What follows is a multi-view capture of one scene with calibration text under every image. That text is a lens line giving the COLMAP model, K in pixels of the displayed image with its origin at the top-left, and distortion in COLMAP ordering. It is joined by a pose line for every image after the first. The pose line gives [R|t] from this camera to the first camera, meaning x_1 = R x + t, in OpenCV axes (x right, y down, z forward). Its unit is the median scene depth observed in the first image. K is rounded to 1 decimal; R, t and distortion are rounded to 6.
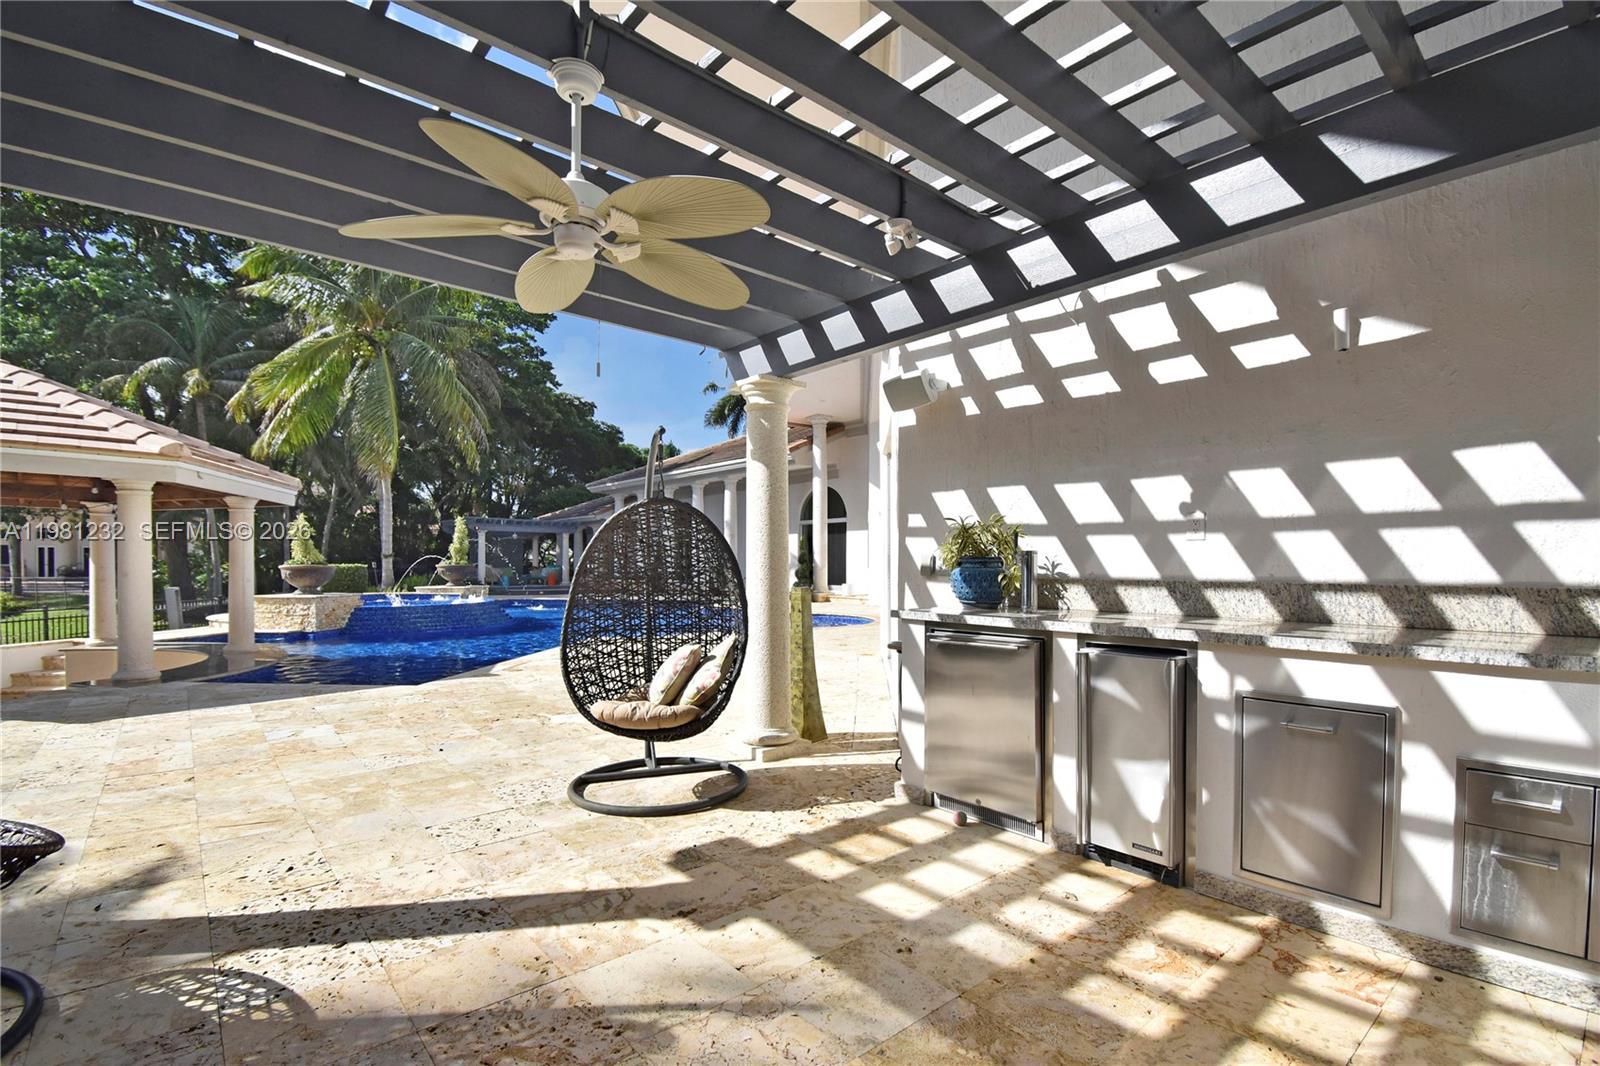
lens RADIAL K [[714.3, 0, 794.1], [0, 714.3, 562.2], [0, 0, 1]] dist [0.000033, -0.016569]
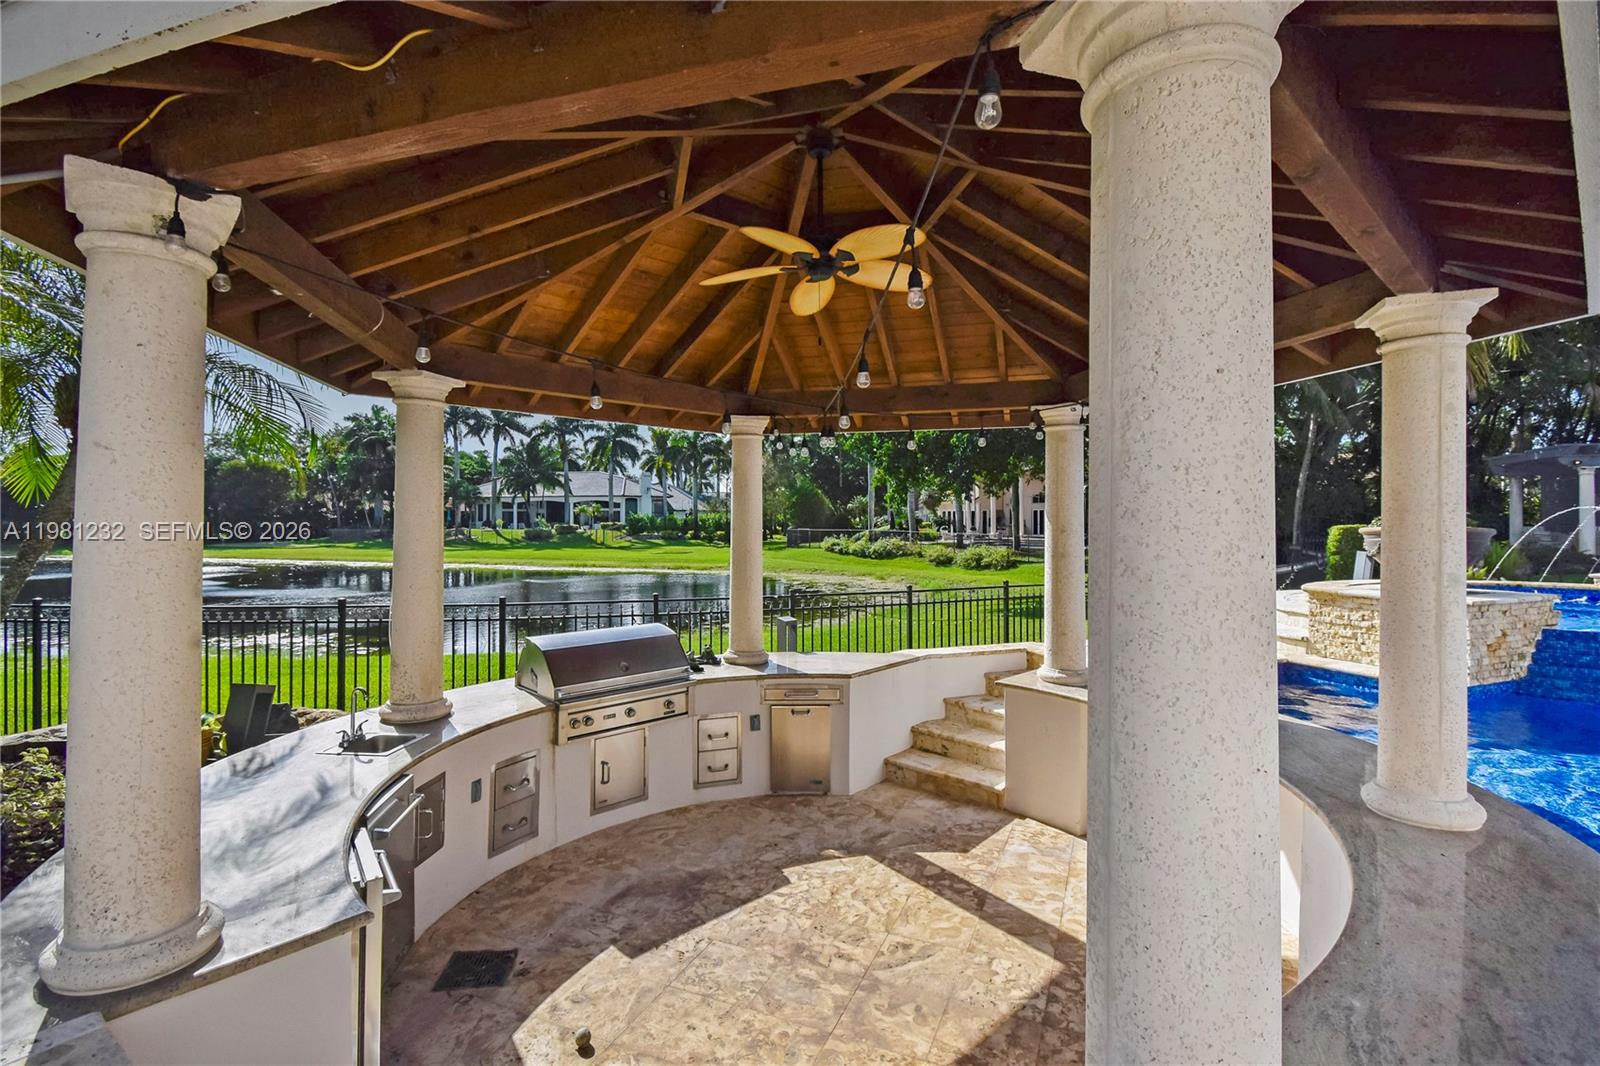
lens RADIAL K [[723.9, 0, 822.1], [0, 723.9, 504.9], [0, 0, 1]] dist [0.000811, -0.000308]
pose [[0.441064, -0.020665, -0.897238, -0.242912], [-0.001227, 0.999720, -0.023628, 0.001068], [0.897475, 0.011523, 0.440915, 0.252826]]
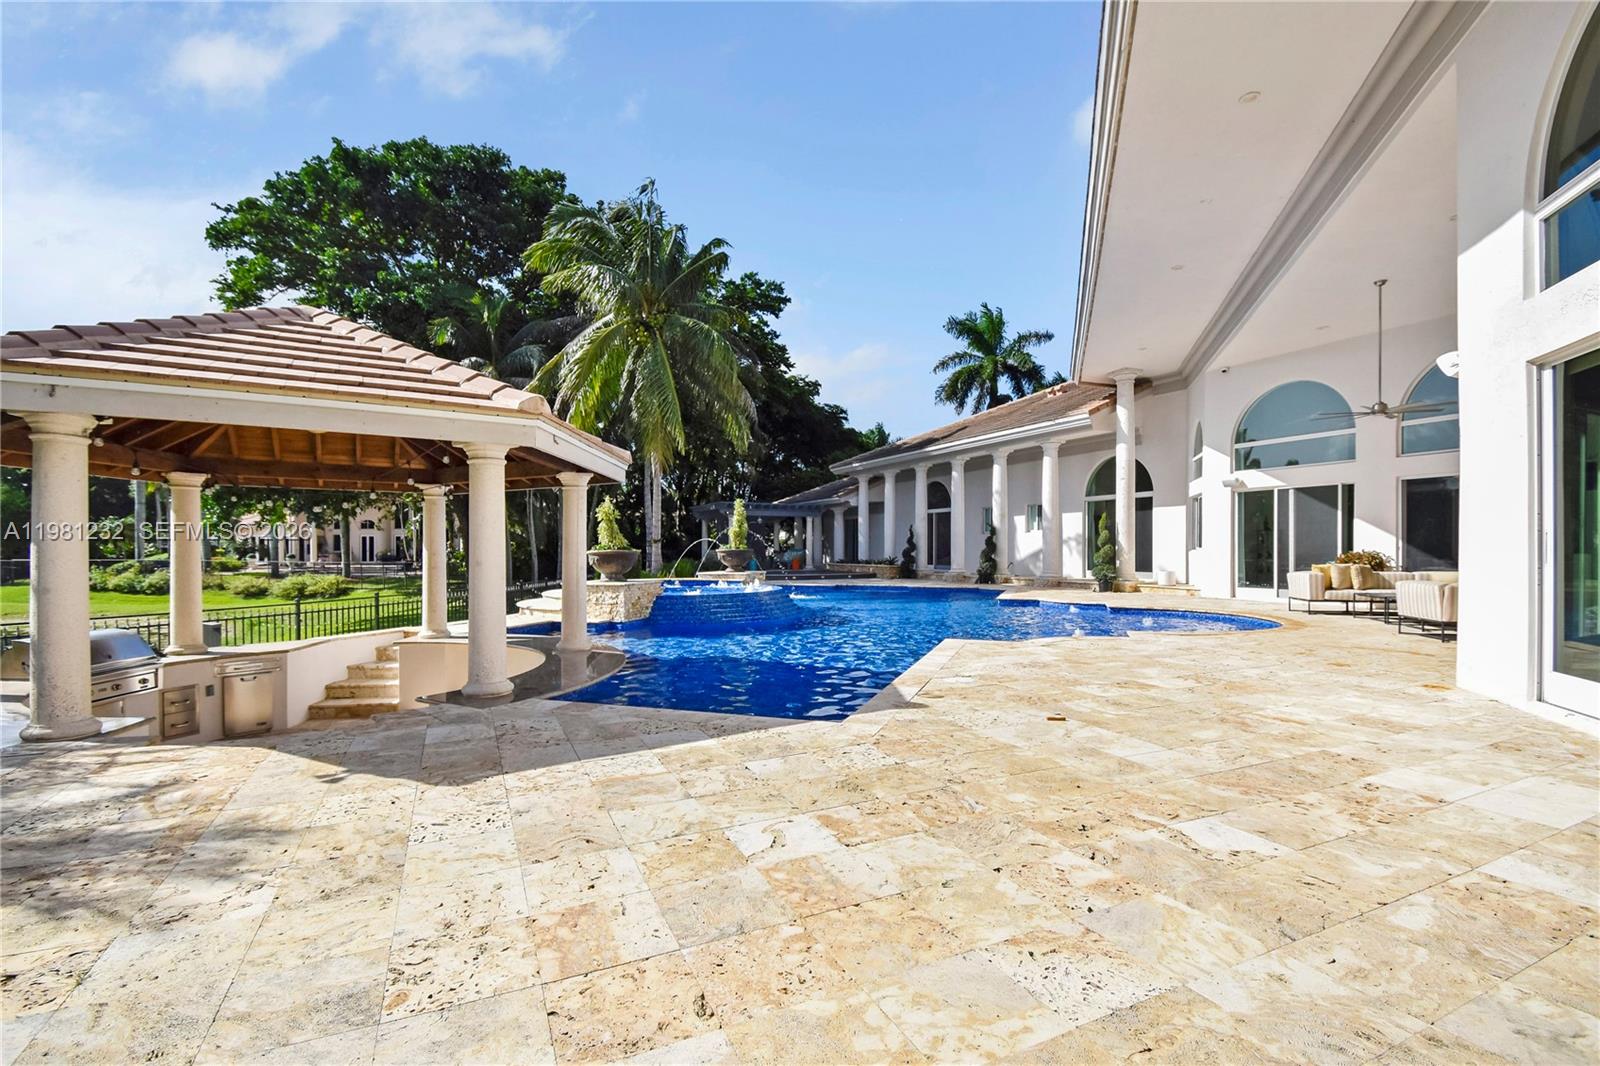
lens RADIAL K [[707.4, 0, 796.4], [0, 707.4, 542.3], [0, 0, 1]] dist [0.002593, -0.000845]
pose [[0.963671, -0.006255, -0.267020, -0.111427], [0.004801, 0.999970, -0.006096, 0.000211], [0.267050, 0.004592, 0.963672, 0.091844]]
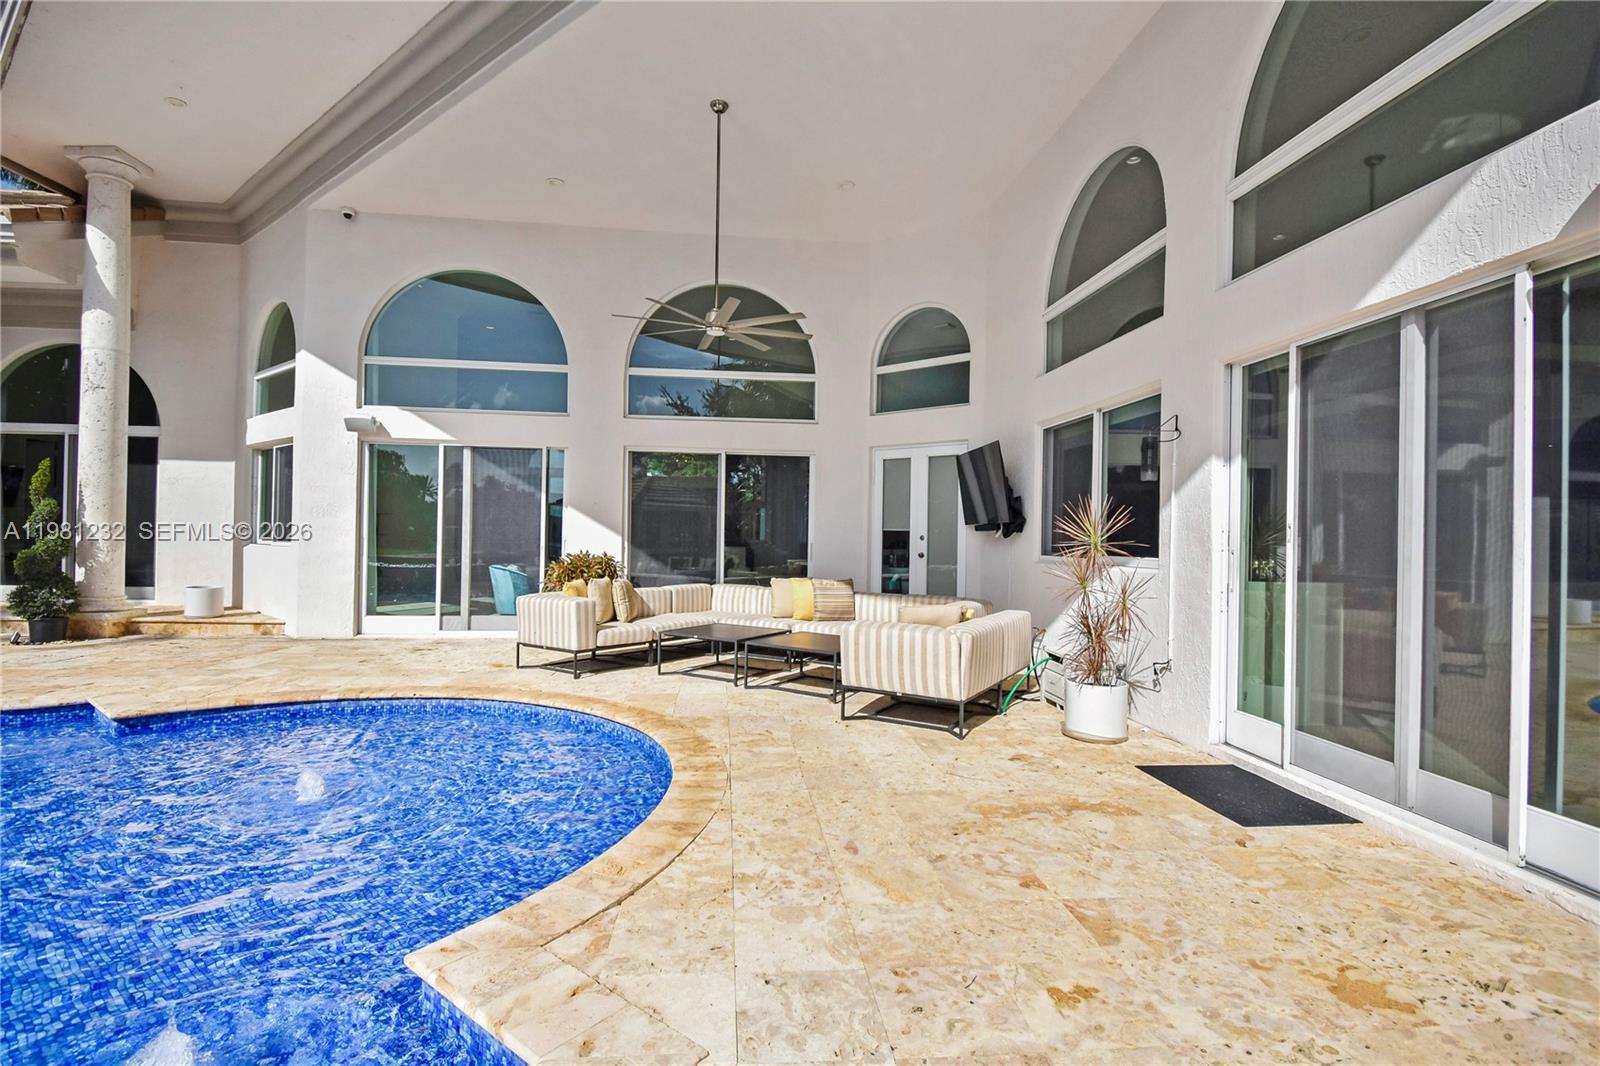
lens RADIAL K [[753.9, 0, 780.8], [0, 753.9, 536.4], [0, 0, 1]] dist [0.004050, 0.000218]
pose [[0.571128, 0.013375, 0.820752, -0.087654], [-0.019898, 0.999799, -0.002446, -0.004443], [-0.820620, -0.014934, 0.571279, 0.448569]]
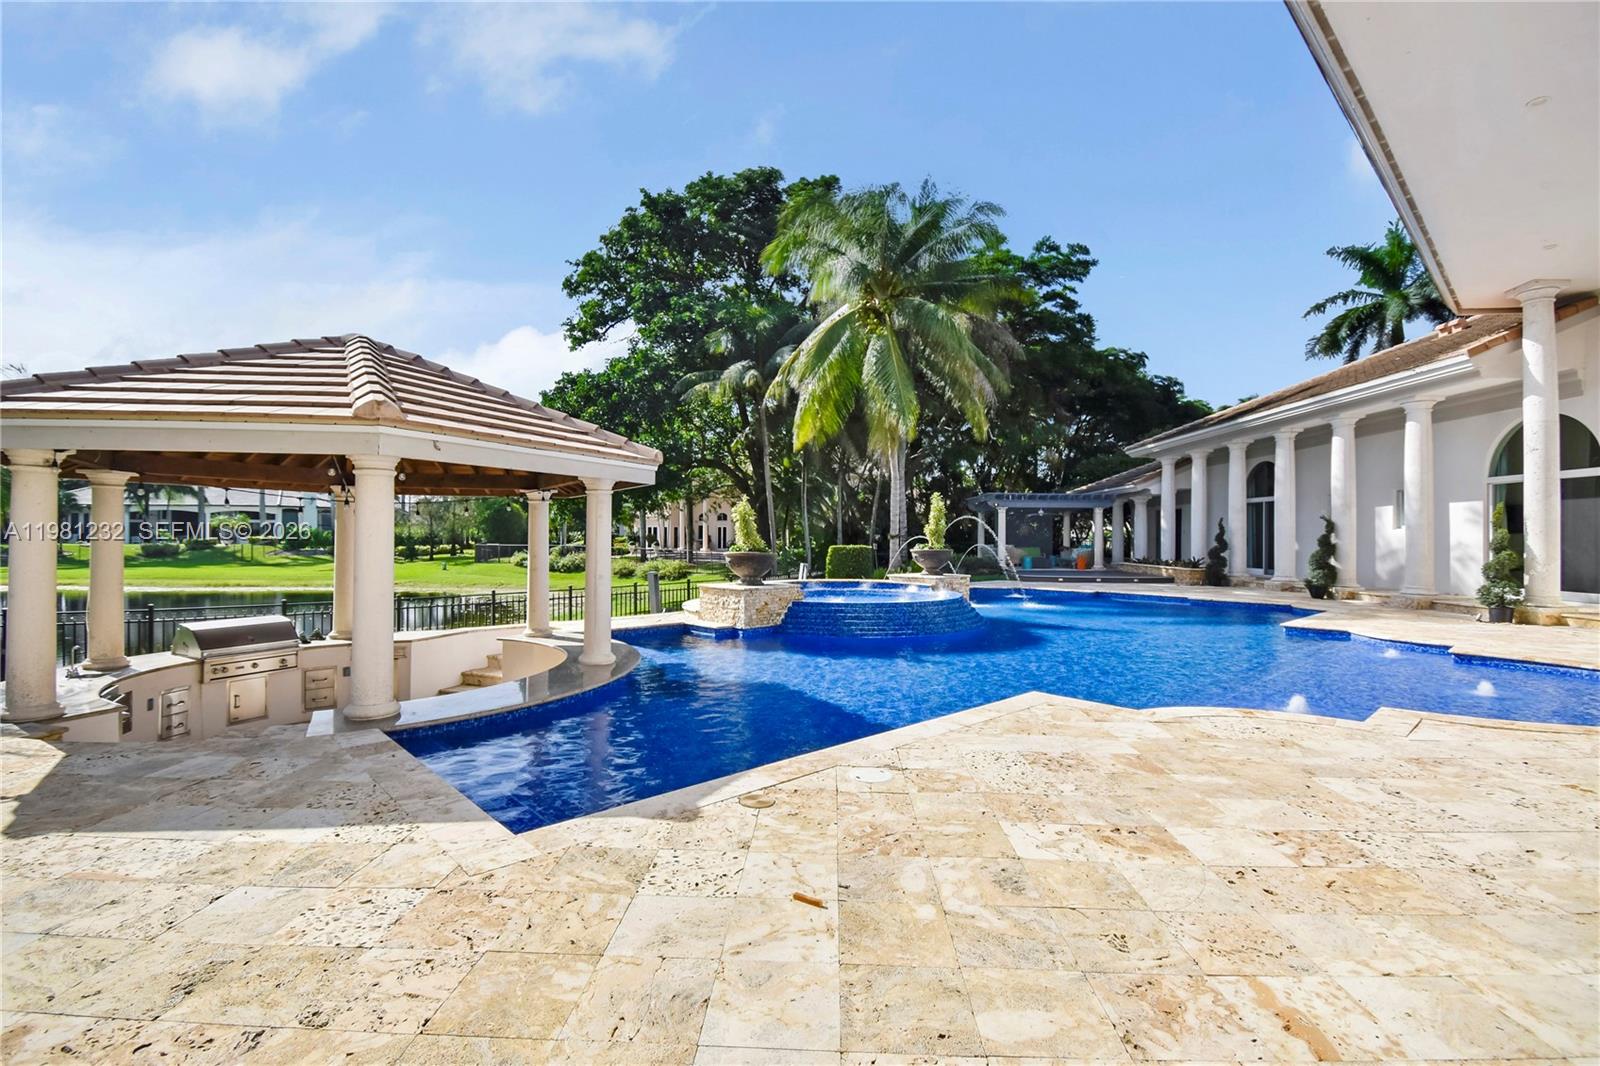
lens RADIAL K [[701.8, 0, 811.5], [0, 701.8, 523.3], [0, 0, 1]] dist [0.023627, -0.022703]
pose [[0.739466, -0.008625, -0.673139, -0.016306], [-0.004381, 0.999835, -0.017624, -0.009282], [0.673180, 0.015982, 0.739306, 0.222006]]
